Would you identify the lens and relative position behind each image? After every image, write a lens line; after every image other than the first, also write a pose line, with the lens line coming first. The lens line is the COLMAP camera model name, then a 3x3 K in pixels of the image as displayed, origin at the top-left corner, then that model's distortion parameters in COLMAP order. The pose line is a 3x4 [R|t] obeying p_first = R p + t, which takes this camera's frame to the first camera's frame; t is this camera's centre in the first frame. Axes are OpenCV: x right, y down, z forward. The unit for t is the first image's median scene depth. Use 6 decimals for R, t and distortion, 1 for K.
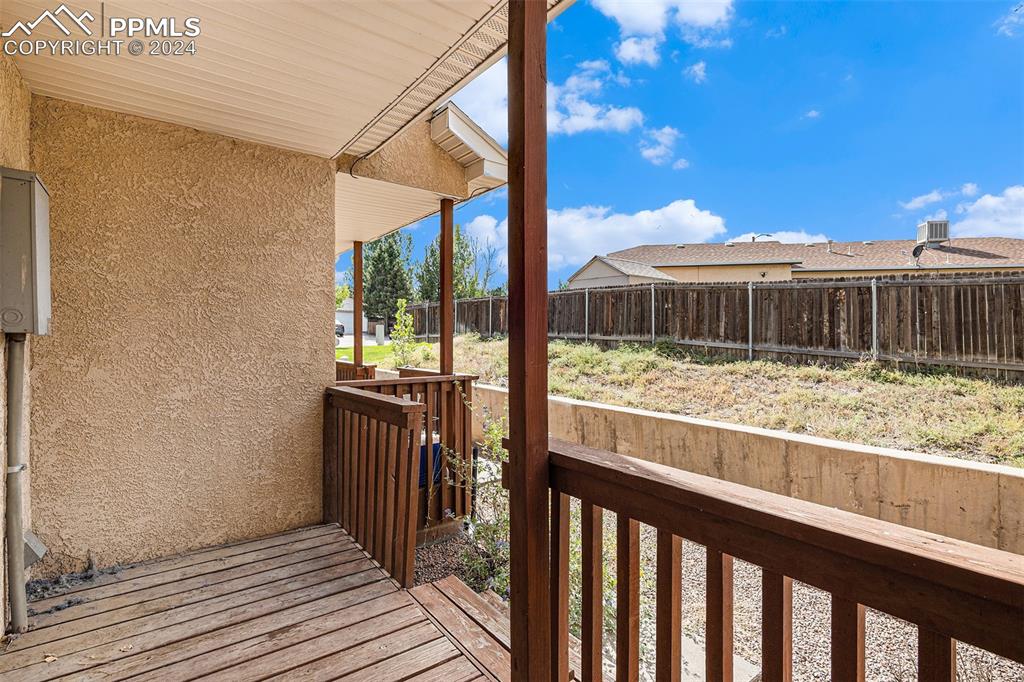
lens RADIAL K [[485.5, 0, 513.9], [0, 485.5, 350.7], [0, 0, 1]] dist [-0.019666, 0.006105]
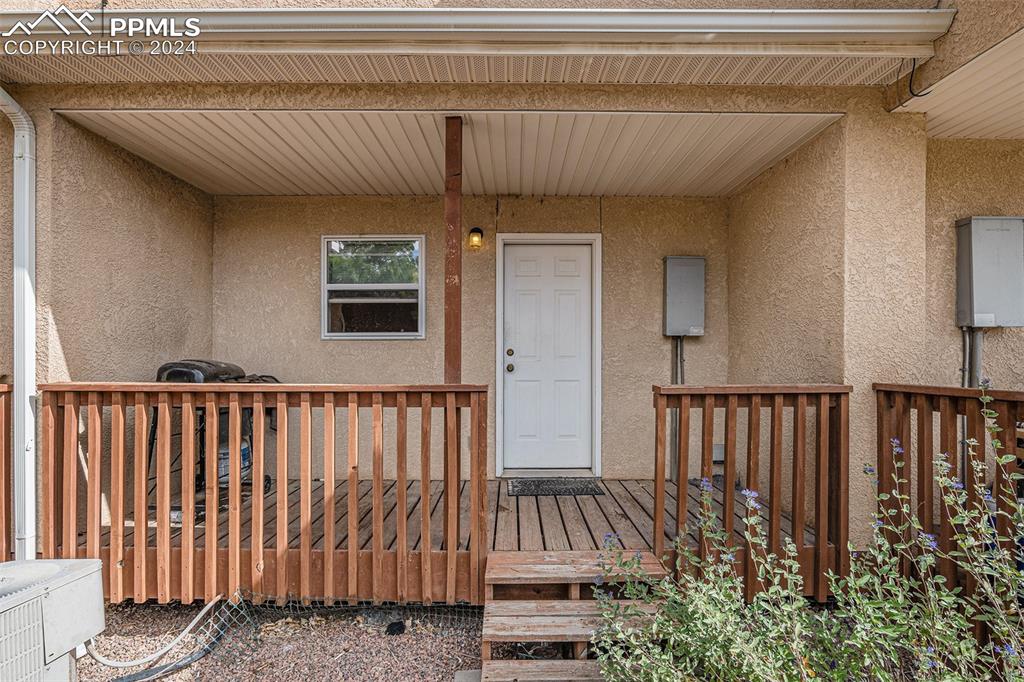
lens RADIAL K [[485.5, 0, 513.9], [0, 485.5, 350.7], [0, 0, 1]] dist [-0.019666, 0.006105]
pose [[-0.603206, -0.001181, -0.797585, 0.696981], [-0.005067, 0.999984, 0.002351, 0.019030], [0.797569, 0.005459, -0.603203, 1.134528]]
